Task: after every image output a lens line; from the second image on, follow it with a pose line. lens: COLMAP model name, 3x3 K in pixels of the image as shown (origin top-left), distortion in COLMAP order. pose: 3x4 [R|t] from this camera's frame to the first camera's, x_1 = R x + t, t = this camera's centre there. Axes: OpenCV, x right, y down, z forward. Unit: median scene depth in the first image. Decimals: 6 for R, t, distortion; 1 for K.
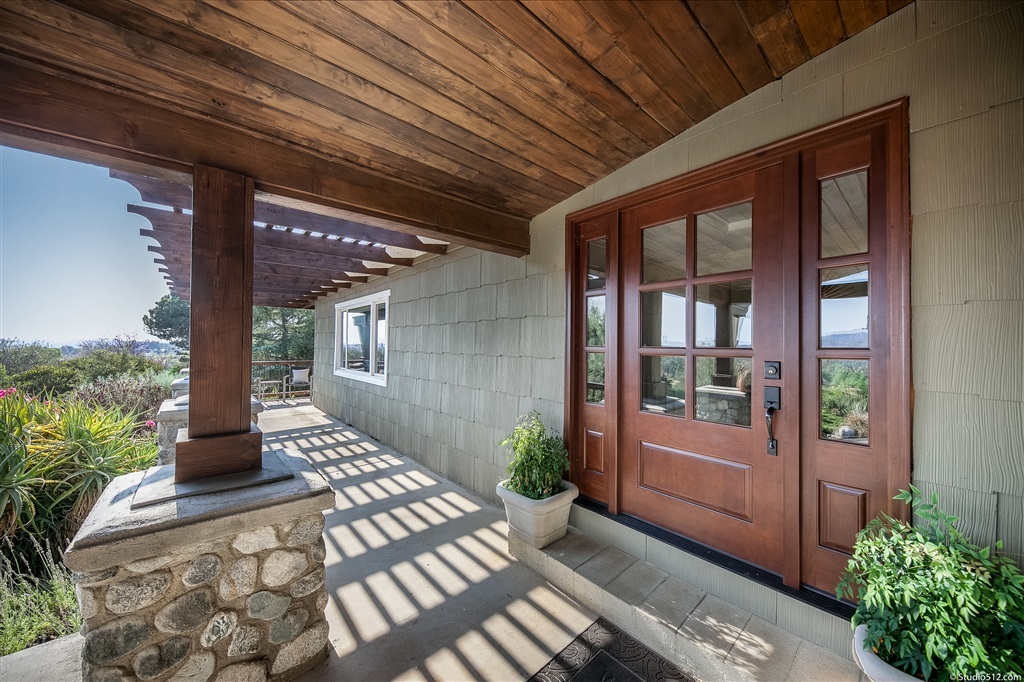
lens RADIAL K [[359.0, 0, 509.9], [0, 359.0, 341.6], [0, 0, 1]] dist [-0.005590, -0.000426]
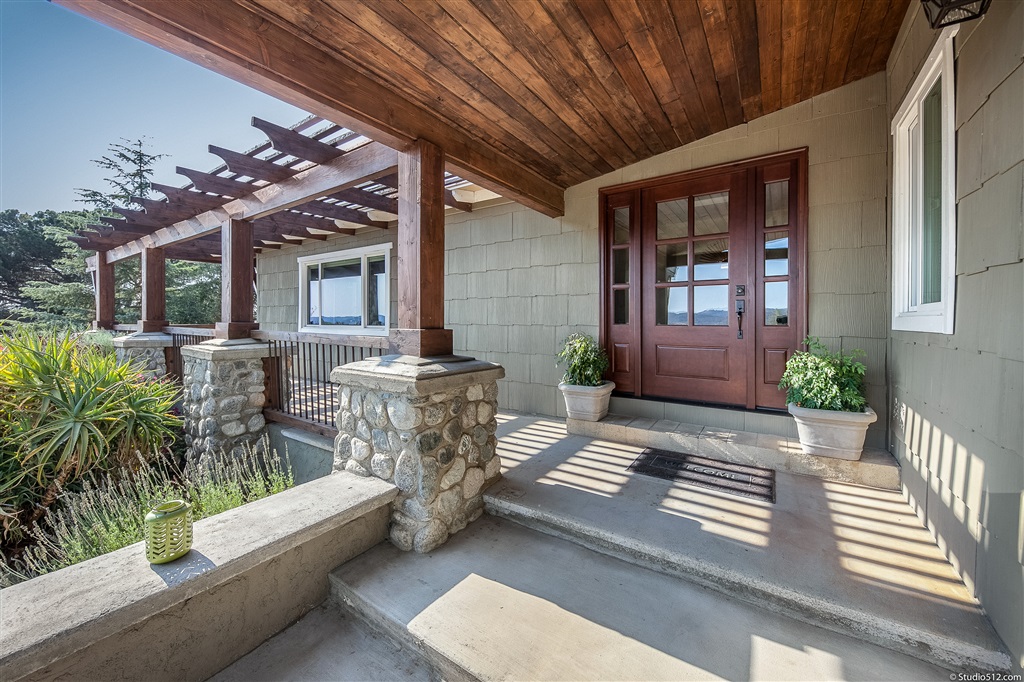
lens RADIAL K [[393.4, 0, 519.6], [0, 393.4, 323.5], [0, 0, 1]] dist [0.001350, 0.000085]
pose [[0.964506, -0.014465, 0.263664, -0.809973], [0.007986, 0.999640, 0.025630, 0.181567], [-0.263940, -0.022615, 0.964274, -0.568144]]
